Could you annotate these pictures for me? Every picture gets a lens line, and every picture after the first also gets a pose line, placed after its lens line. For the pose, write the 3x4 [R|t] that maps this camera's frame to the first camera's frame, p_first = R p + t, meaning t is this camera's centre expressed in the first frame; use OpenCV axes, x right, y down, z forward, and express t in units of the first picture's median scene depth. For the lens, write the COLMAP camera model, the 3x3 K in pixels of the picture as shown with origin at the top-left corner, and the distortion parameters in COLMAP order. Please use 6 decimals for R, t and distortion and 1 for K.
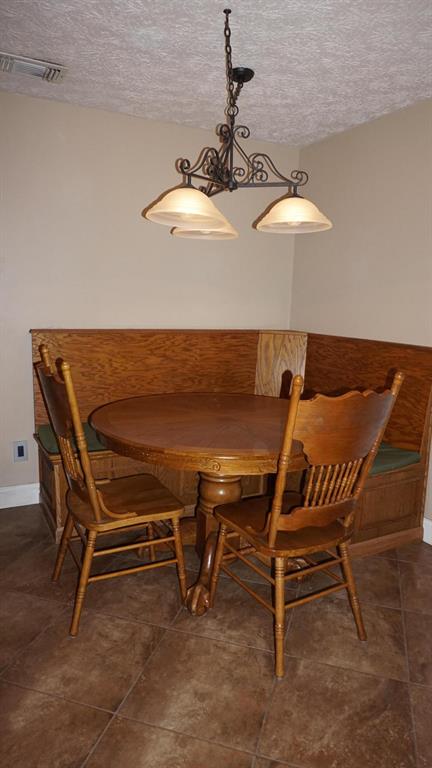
lens RADIAL K [[512.1, 0, 216.0], [0, 512.1, 384.0], [0, 0, 1]] dist [-0.059305, 0.037620]
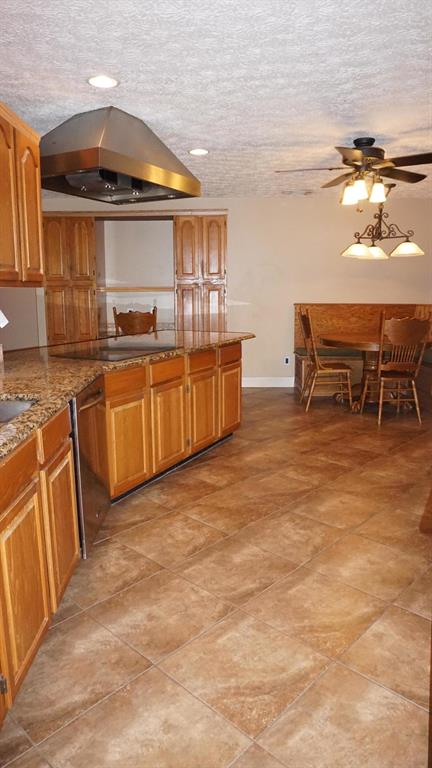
lens RADIAL K [[516.8, 0, 235.8], [0, 516.8, 384.0], [0, 0, 1]] dist [-0.061498, 0.037029]
pose [[0.909033, 0.048966, -0.413838, 0.438430], [-0.043238, 0.998795, 0.023202, 0.257909], [0.414476, -0.003197, 0.910055, -1.445999]]
